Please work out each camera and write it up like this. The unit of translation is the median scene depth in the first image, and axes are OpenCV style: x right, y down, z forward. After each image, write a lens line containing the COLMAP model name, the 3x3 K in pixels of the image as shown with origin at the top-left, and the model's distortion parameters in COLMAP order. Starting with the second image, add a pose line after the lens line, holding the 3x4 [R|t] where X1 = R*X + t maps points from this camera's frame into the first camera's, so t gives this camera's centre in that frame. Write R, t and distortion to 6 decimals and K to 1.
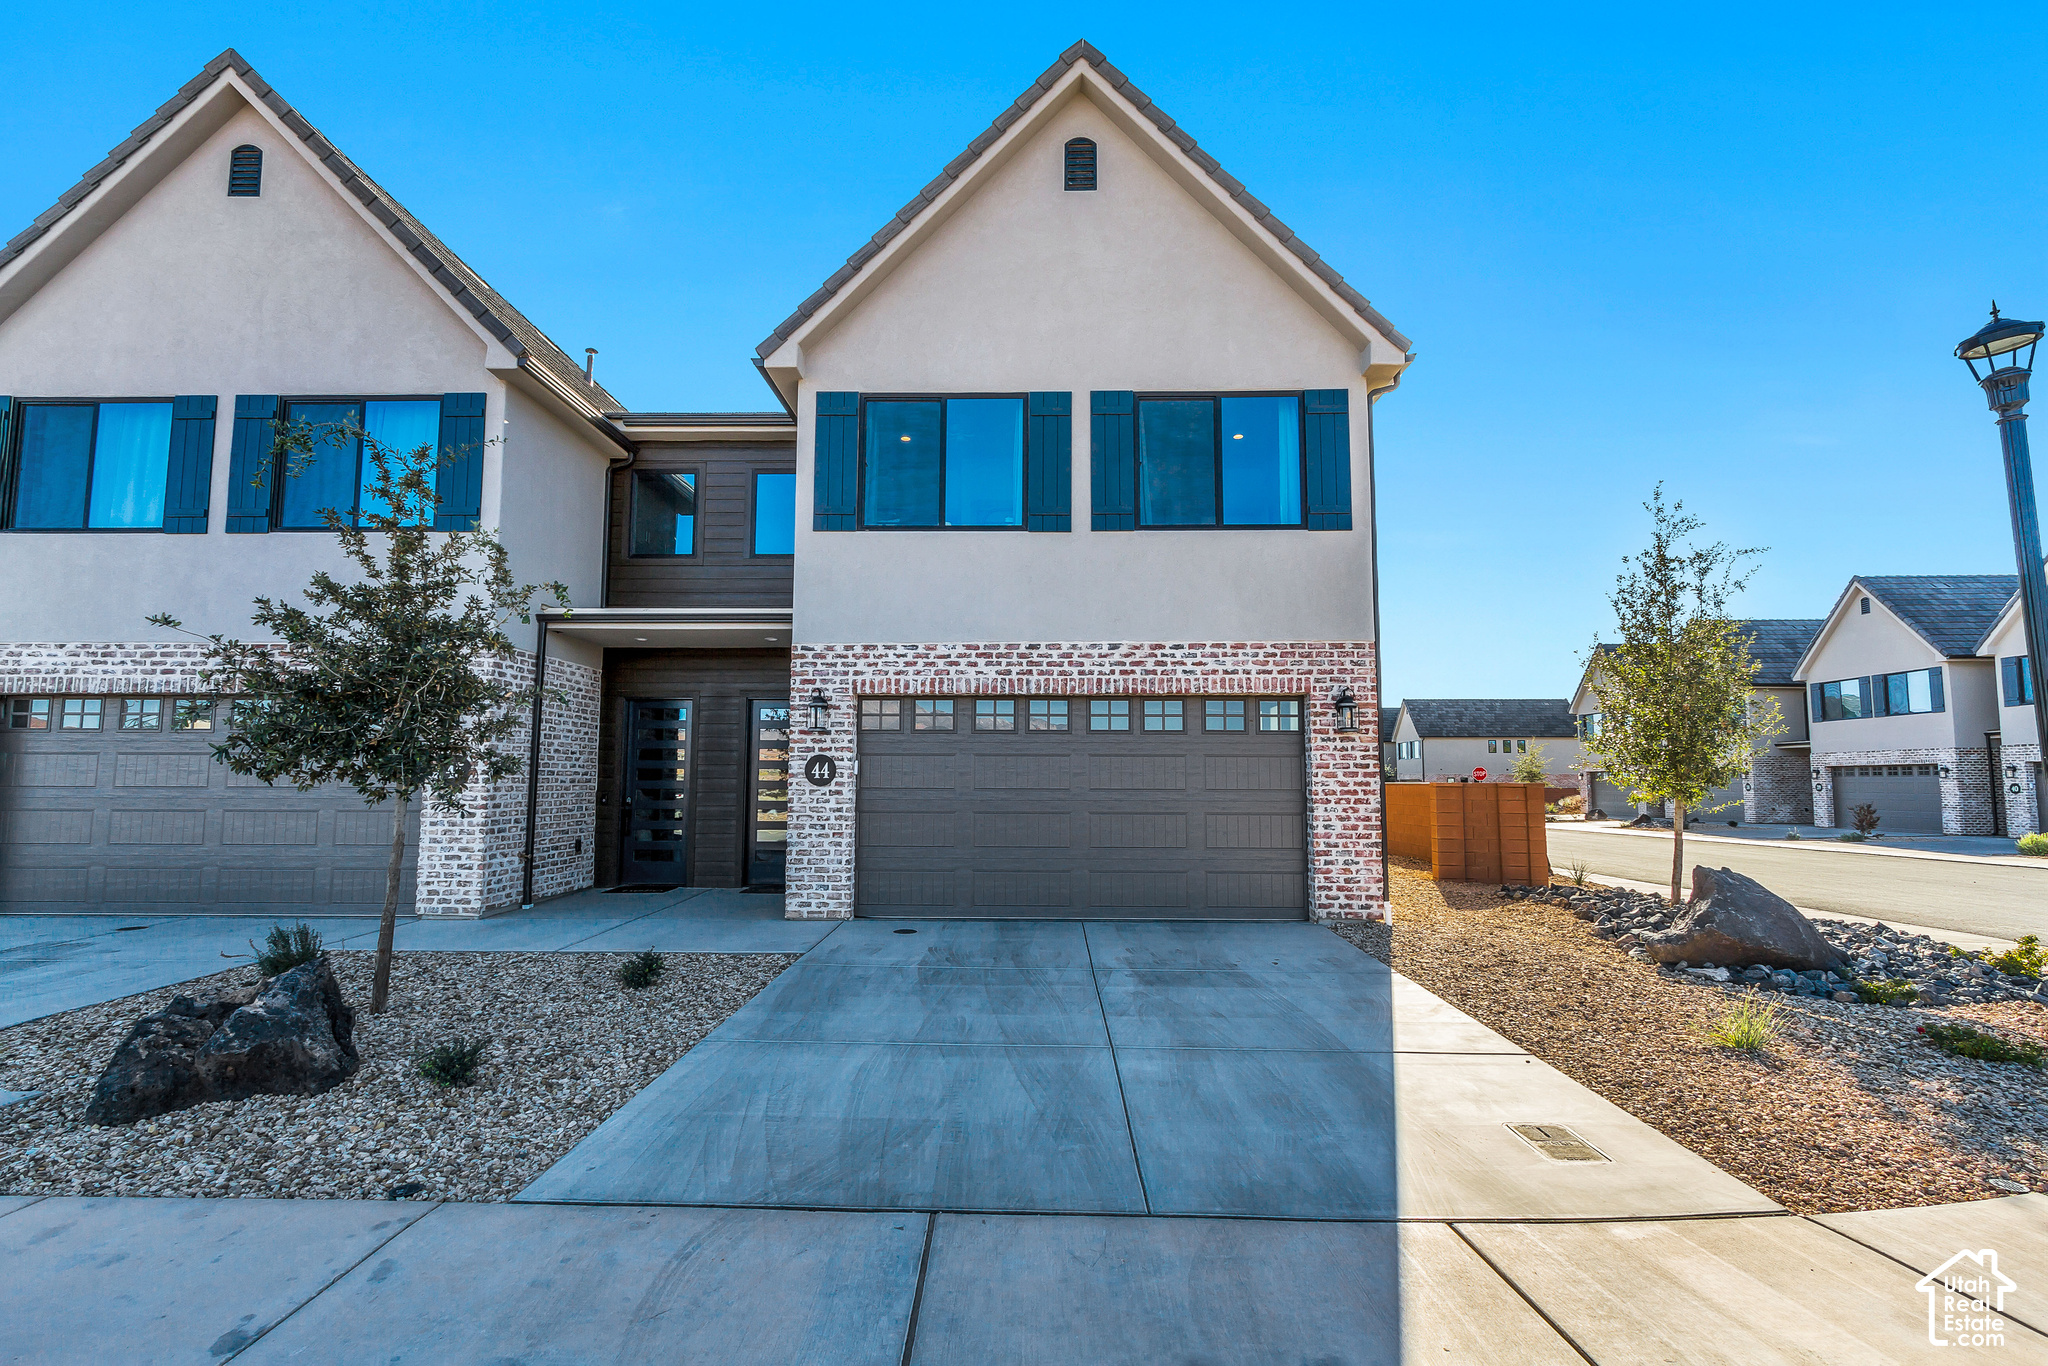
lens RADIAL K [[934.7, 0, 1024.4], [0, 934.7, 688.5], [0, 0, 1]] dist [0.005429, -0.000568]
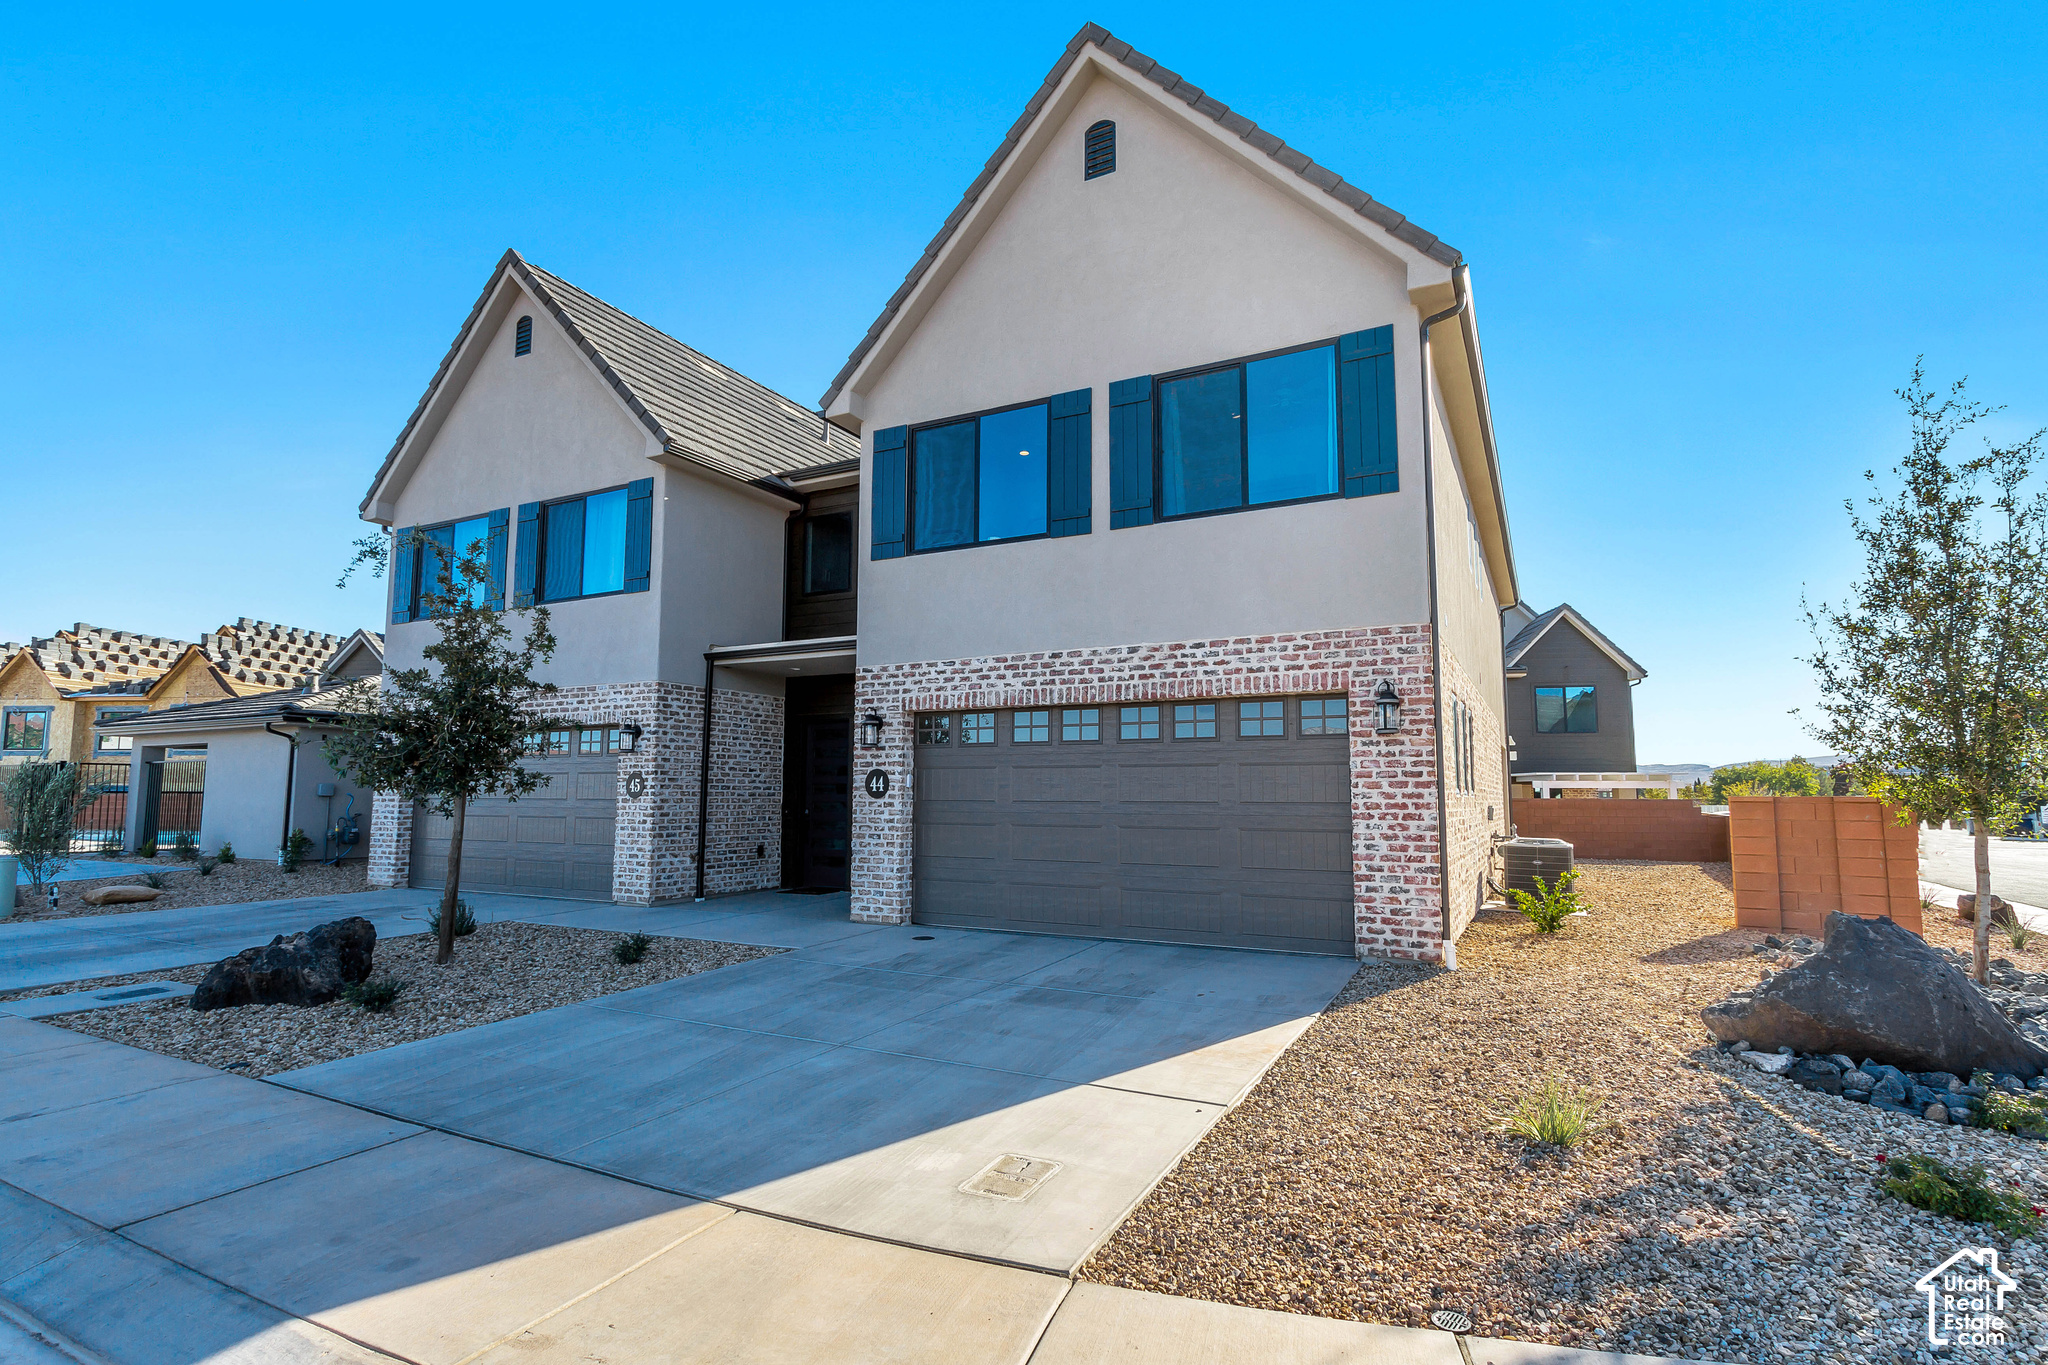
lens RADIAL K [[995.9, 0, 1015.4], [0, 995.9, 688.5], [0, 0, 1]] dist [0.002102, -0.000679]
pose [[0.892278, -0.049137, -0.448804, 0.436356], [0.044493, 0.998791, -0.020894, 0.009457], [0.449288, -0.001325, 0.893386, 0.052537]]
